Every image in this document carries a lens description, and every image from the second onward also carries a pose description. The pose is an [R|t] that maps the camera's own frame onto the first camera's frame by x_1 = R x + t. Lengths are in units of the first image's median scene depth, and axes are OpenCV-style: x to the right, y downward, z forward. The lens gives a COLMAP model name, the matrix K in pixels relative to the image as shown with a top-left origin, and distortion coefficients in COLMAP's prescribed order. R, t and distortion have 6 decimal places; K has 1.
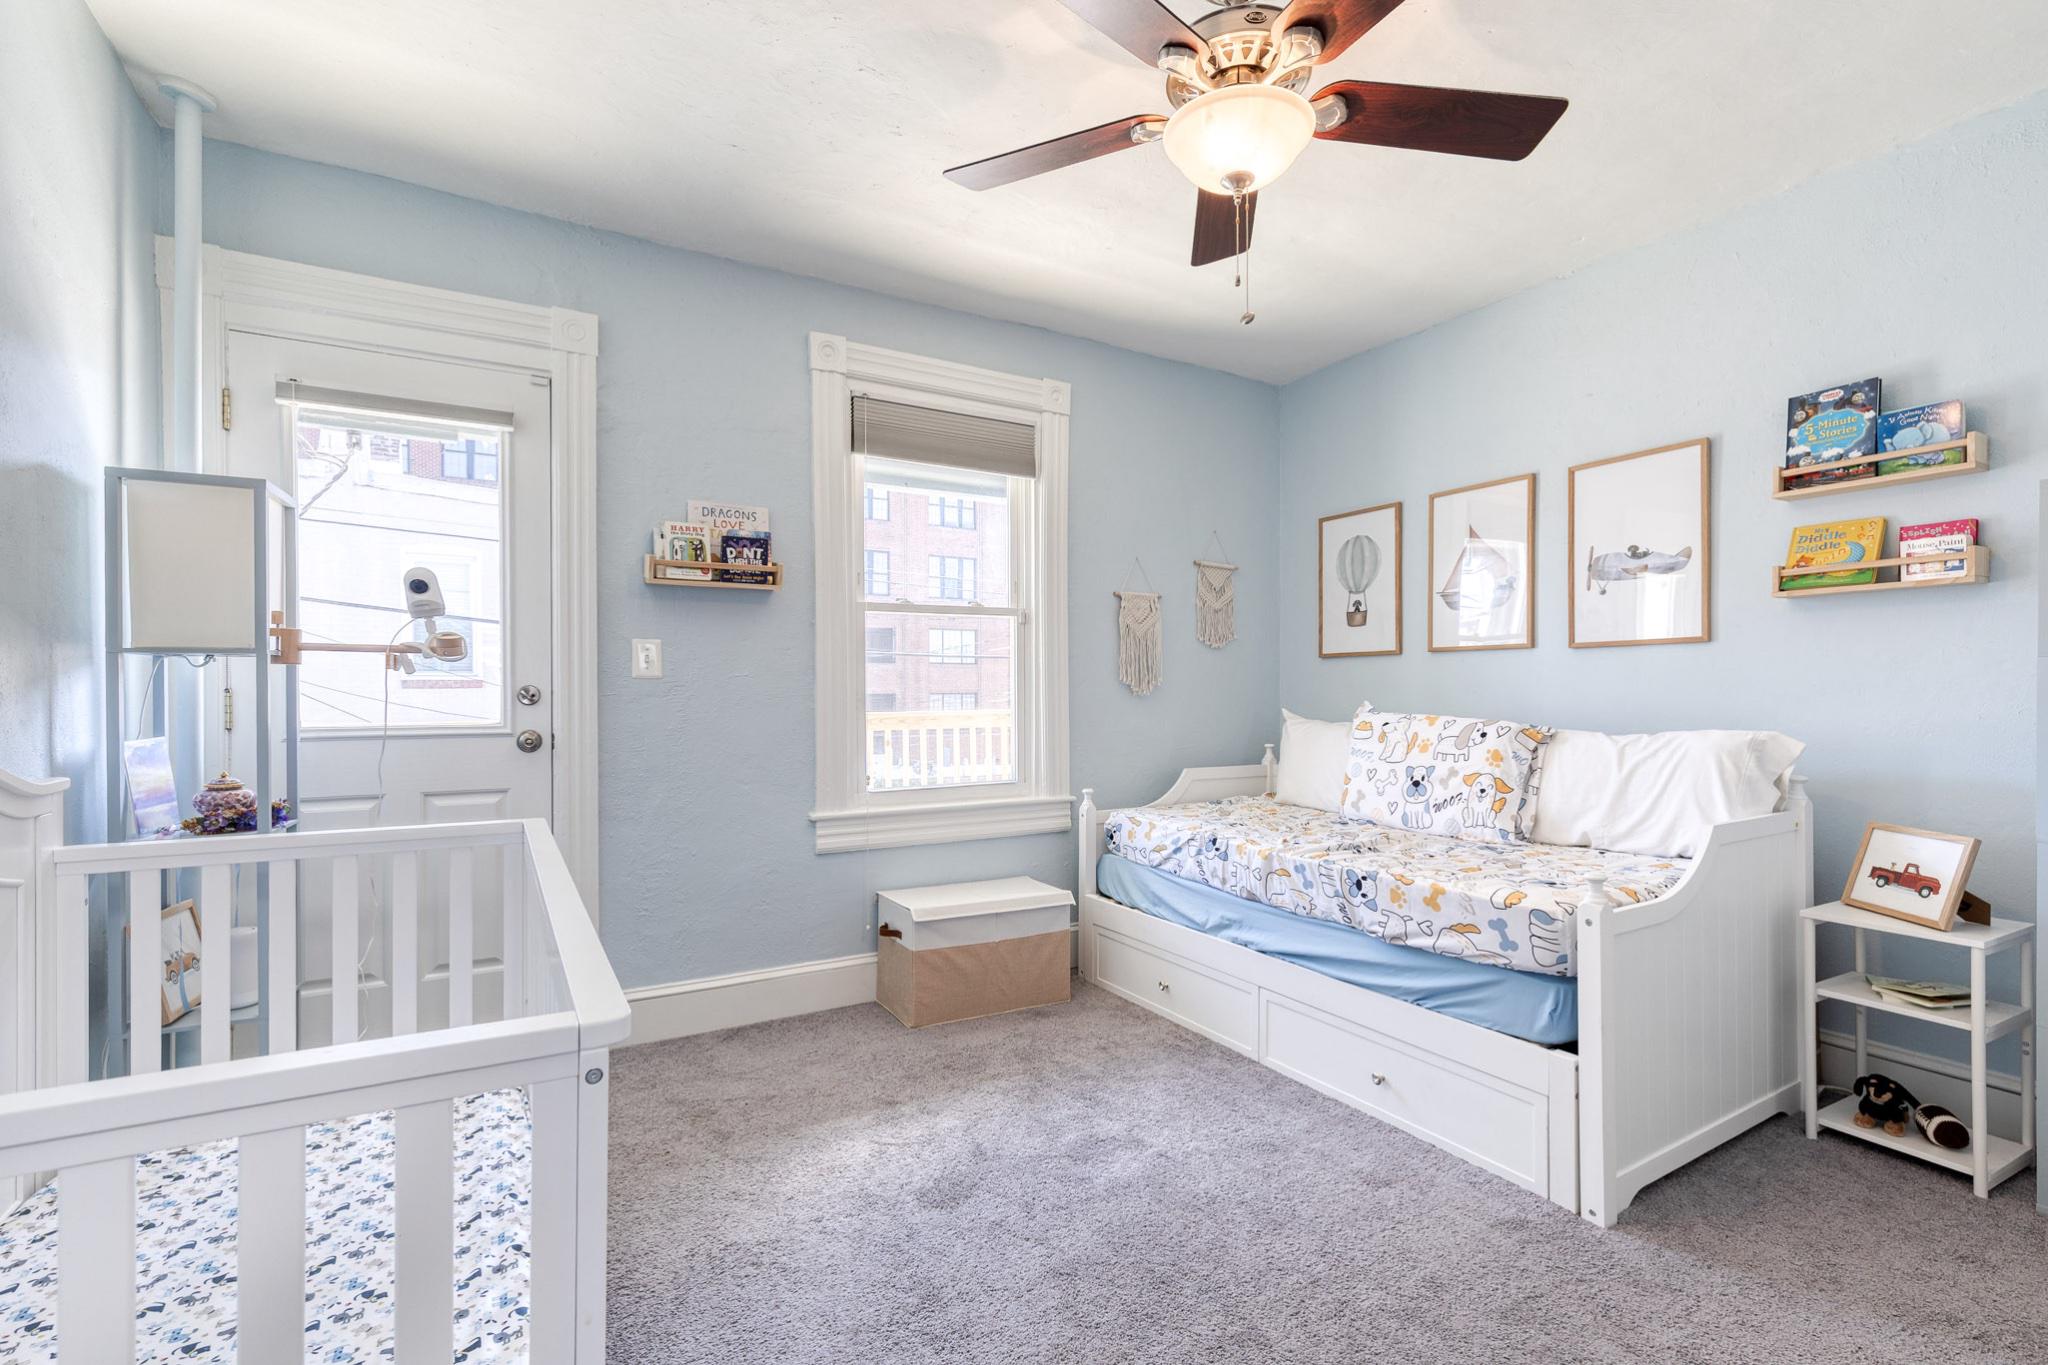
lens RADIAL K [[923.8, 0, 1036.1], [0, 923.8, 695.9], [0, 0, 1]] dist [0.006261, -0.000292]
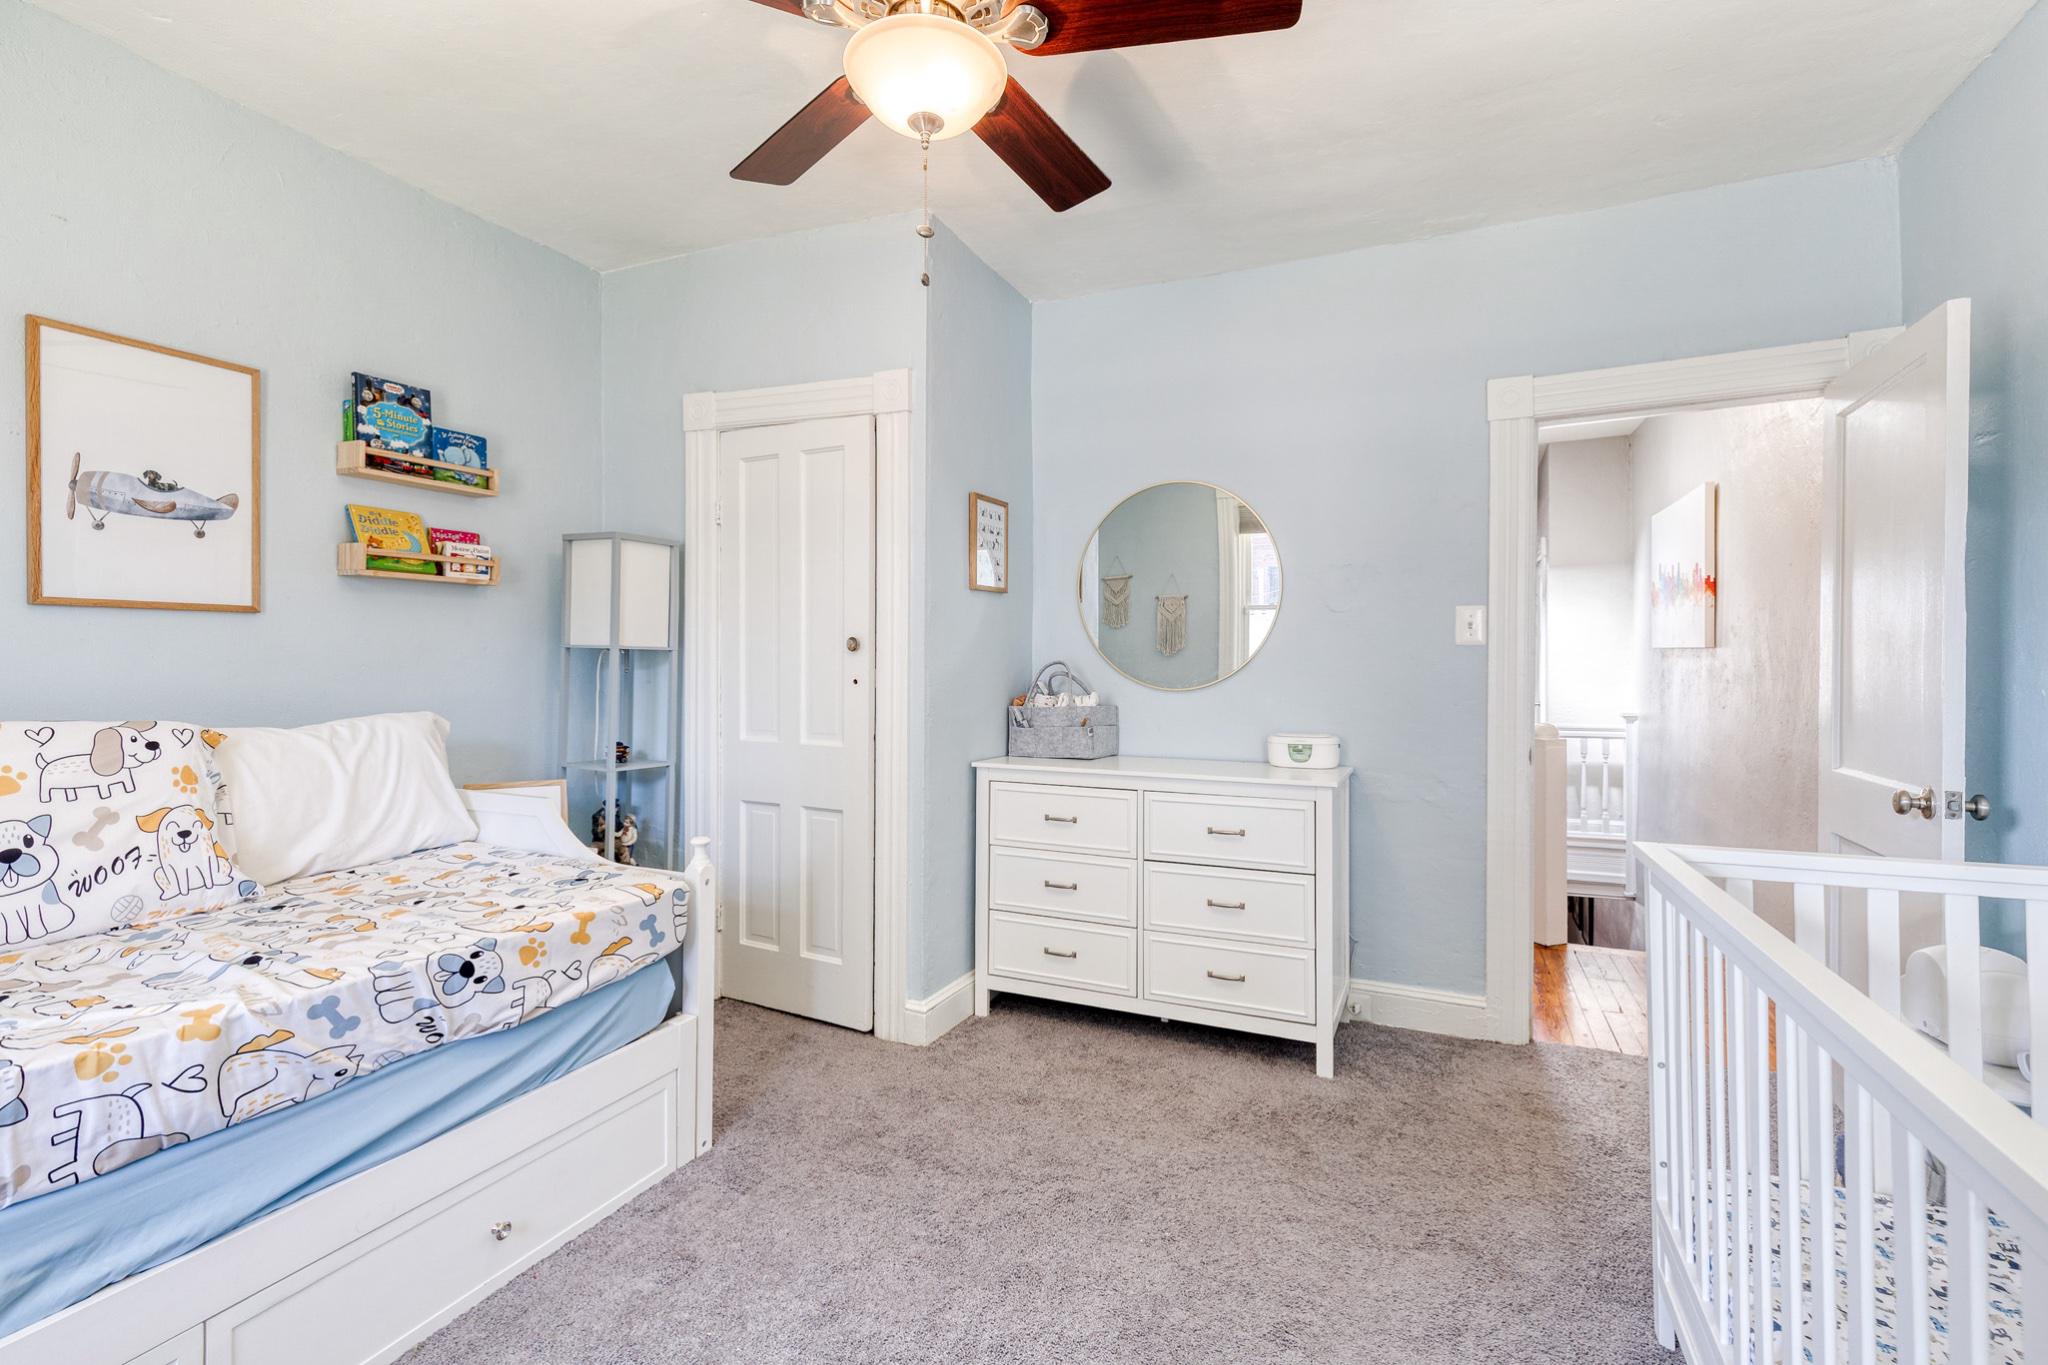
lens RADIAL K [[925.6, 0, 1039.3], [0, 925.6, 661.1], [0, 0, 1]] dist [0.006545, -0.000268]
pose [[-0.586487, 0.001826, 0.809956, -0.416384], [0.000361, 0.999998, -0.001993, -0.014439], [-0.809958, -0.000876, -0.586487, 1.025610]]
